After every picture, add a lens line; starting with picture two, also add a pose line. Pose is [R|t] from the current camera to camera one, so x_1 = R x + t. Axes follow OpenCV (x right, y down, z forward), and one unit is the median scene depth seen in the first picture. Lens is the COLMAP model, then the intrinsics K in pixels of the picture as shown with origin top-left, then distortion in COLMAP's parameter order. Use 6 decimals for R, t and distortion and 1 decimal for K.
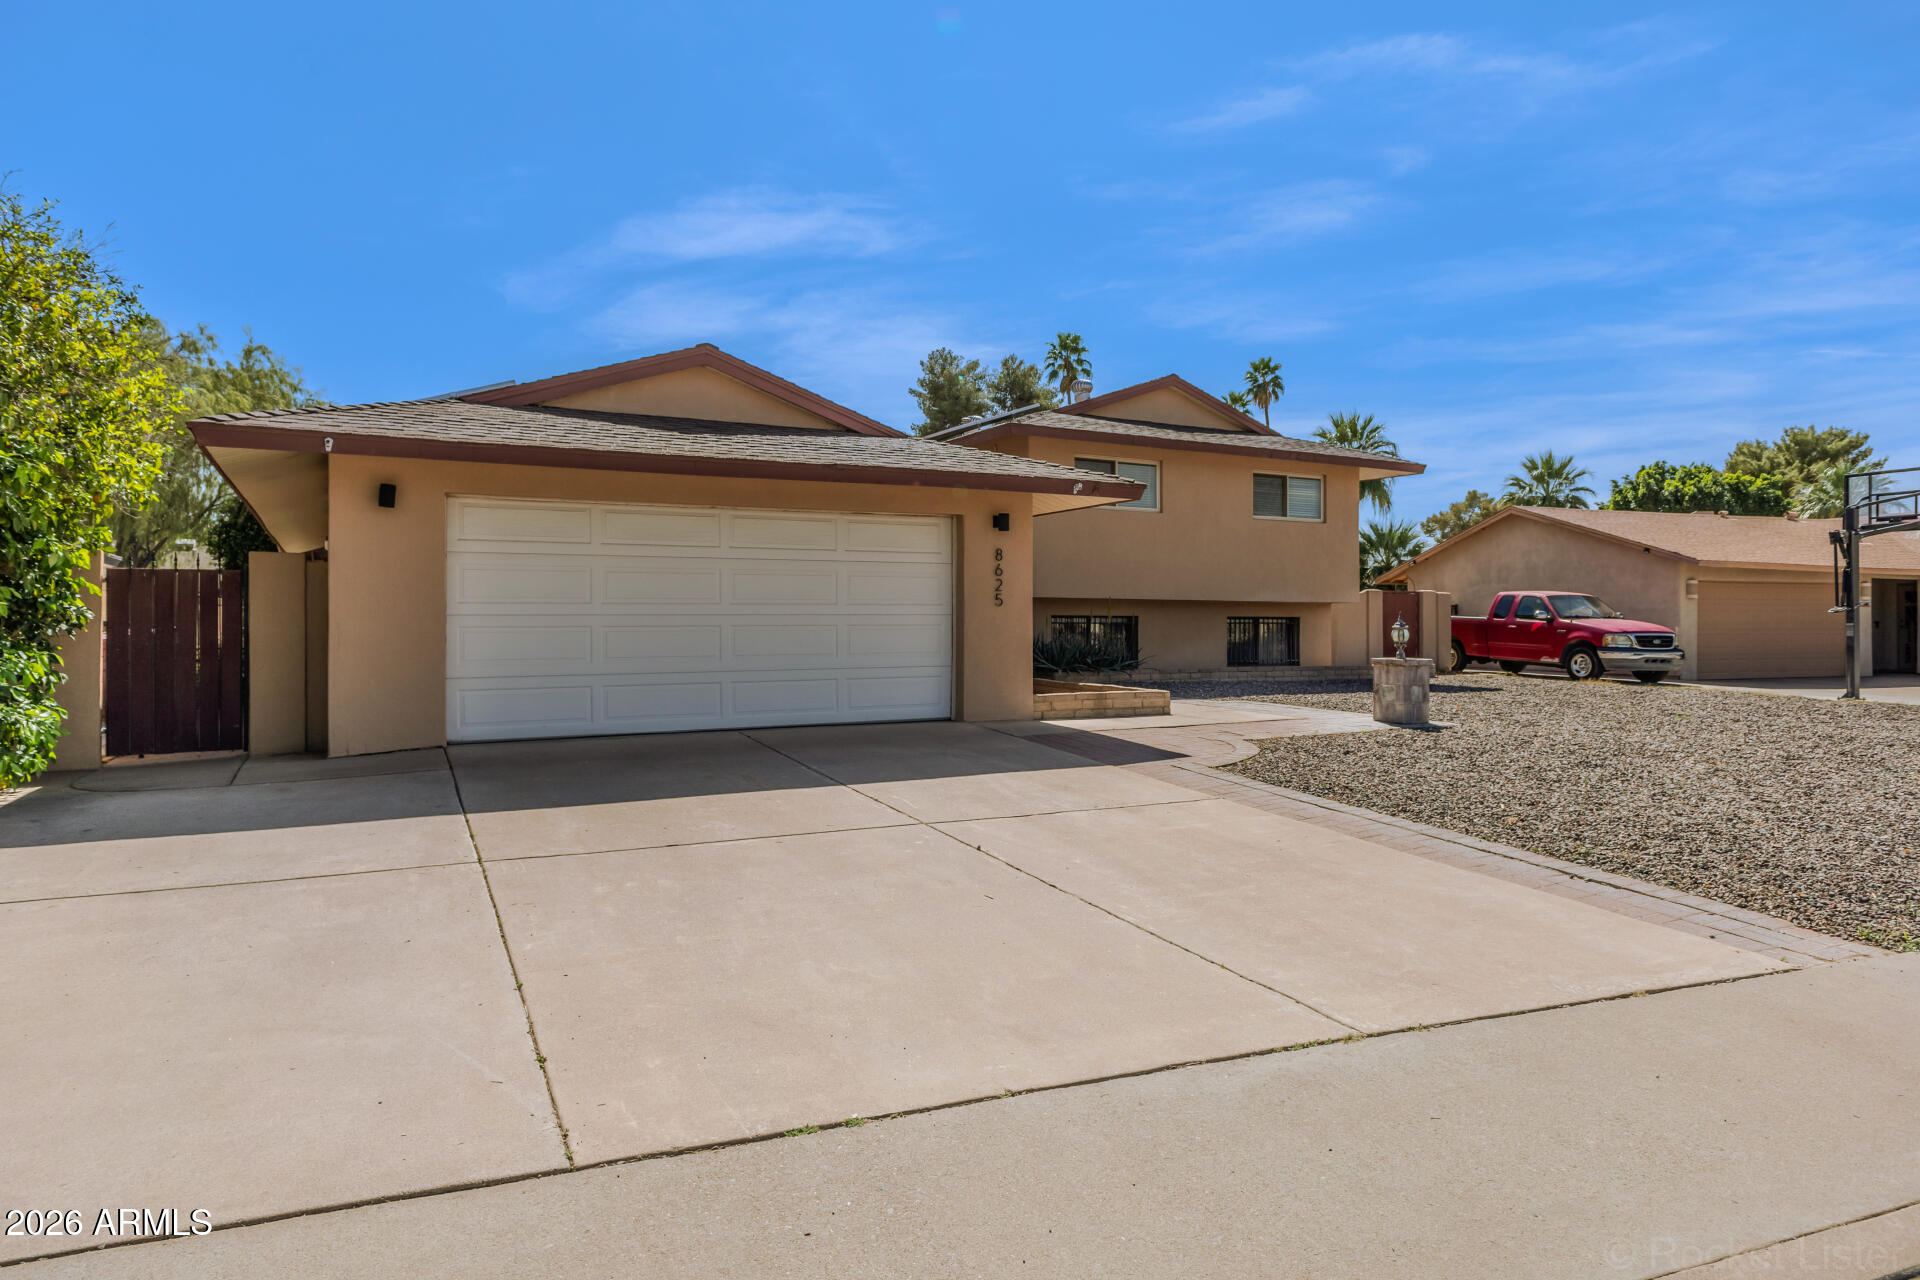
lens RADIAL K [[1163.9, 0, 976.6], [0, 1163.9, 645.5], [0, 0, 1]] dist [0.001472, -0.000585]
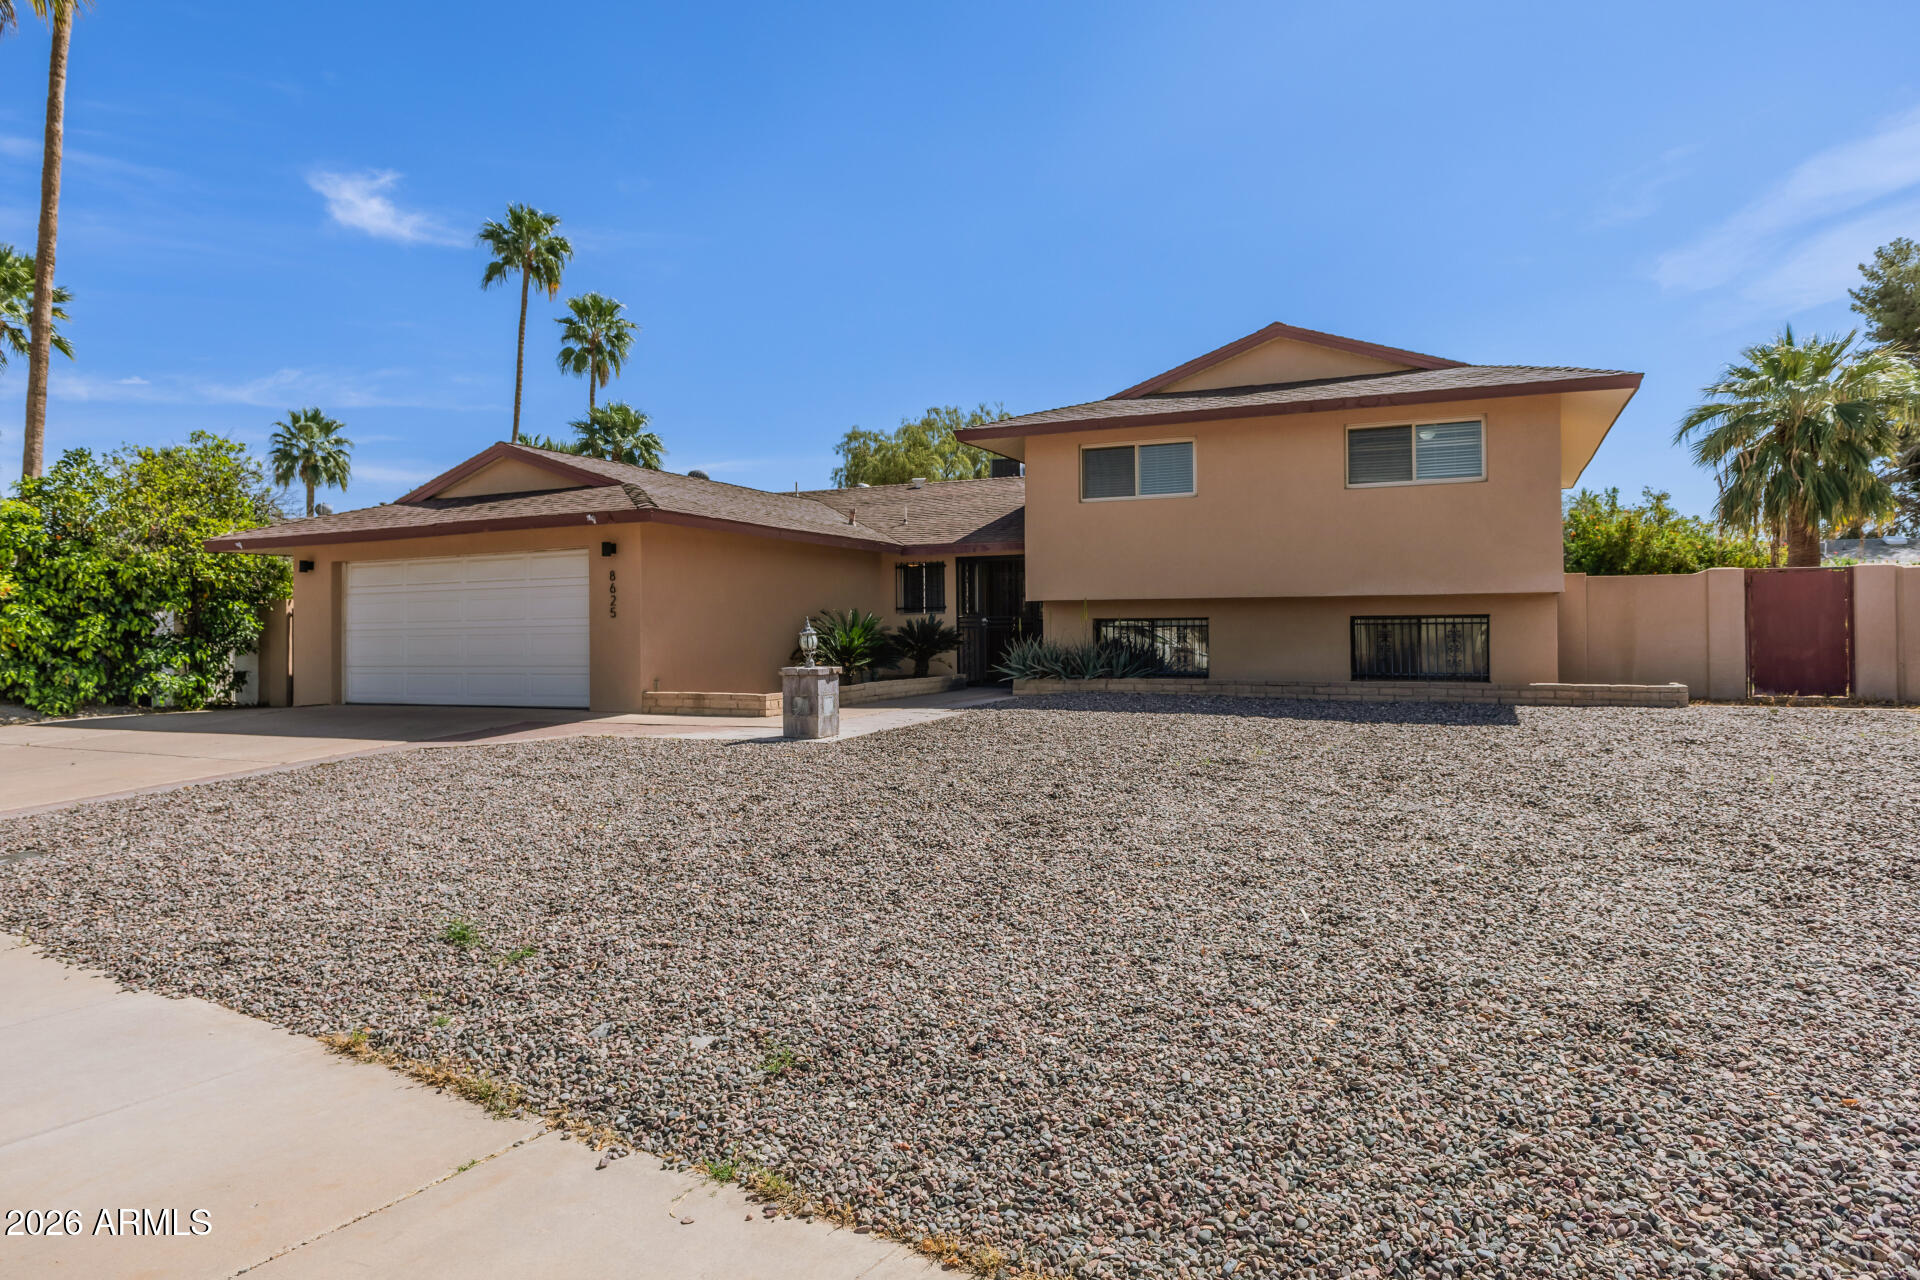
lens RADIAL K [[1211.3, 0, 980.5], [0, 1211.3, 626.2], [0, 0, 1]] dist [-0.016325, 0.015559]
pose [[0.584837, -0.009719, -0.811092, 0.777885], [-0.005106, 0.999864, -0.015663, -0.004240], [0.811134, 0.013302, 0.584708, 0.348680]]
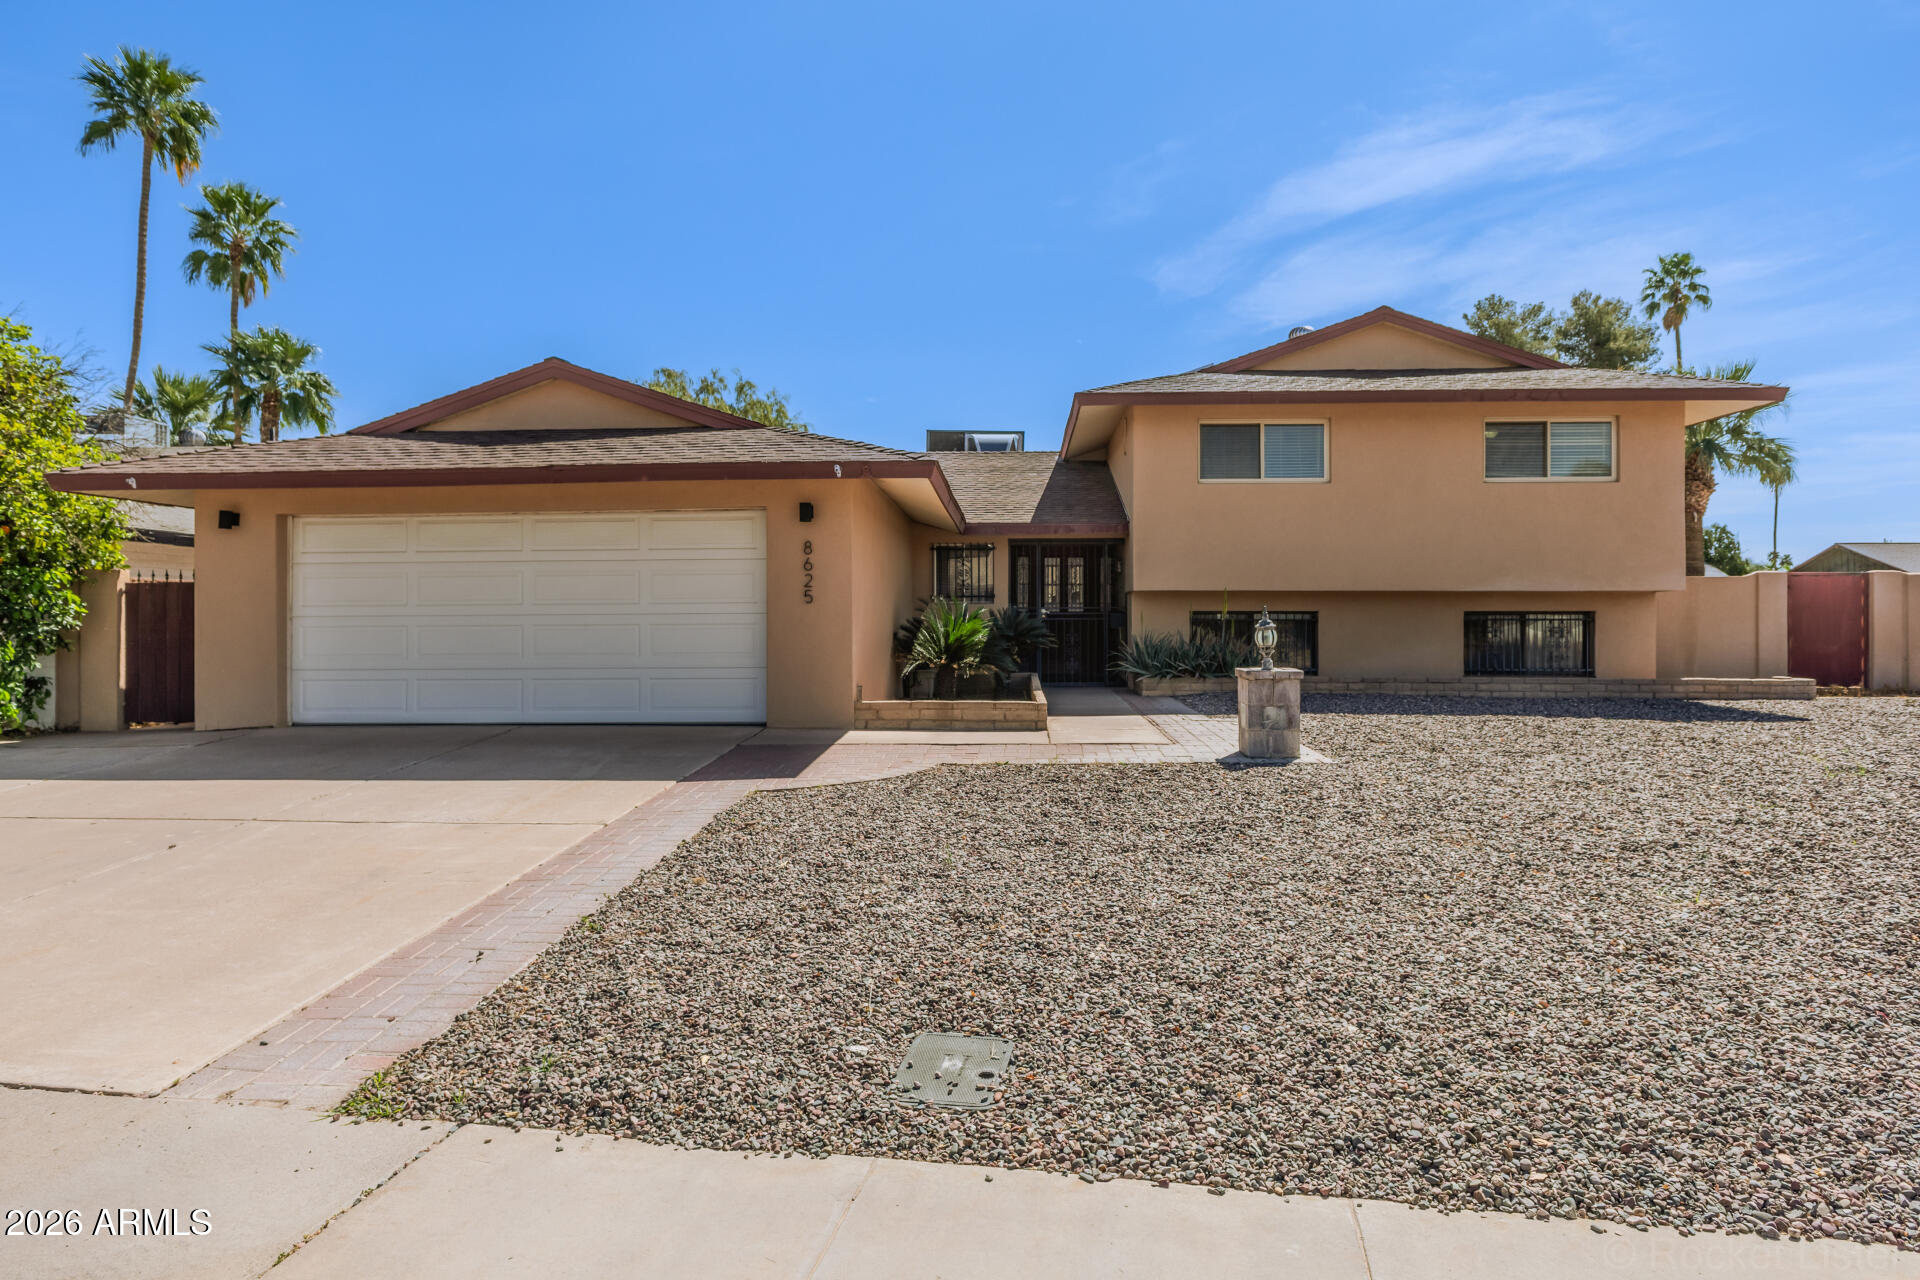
lens RADIAL K [[1211.3, 0, 974.1], [0, 1211.3, 654.7], [0, 0, 1]] dist [-0.016325, 0.015559]
pose [[0.848186, 0.013859, -0.529518, 0.390220], [-0.007846, 0.999877, 0.013602, -0.004528], [0.529641, -0.007382, 0.848190, 0.156250]]
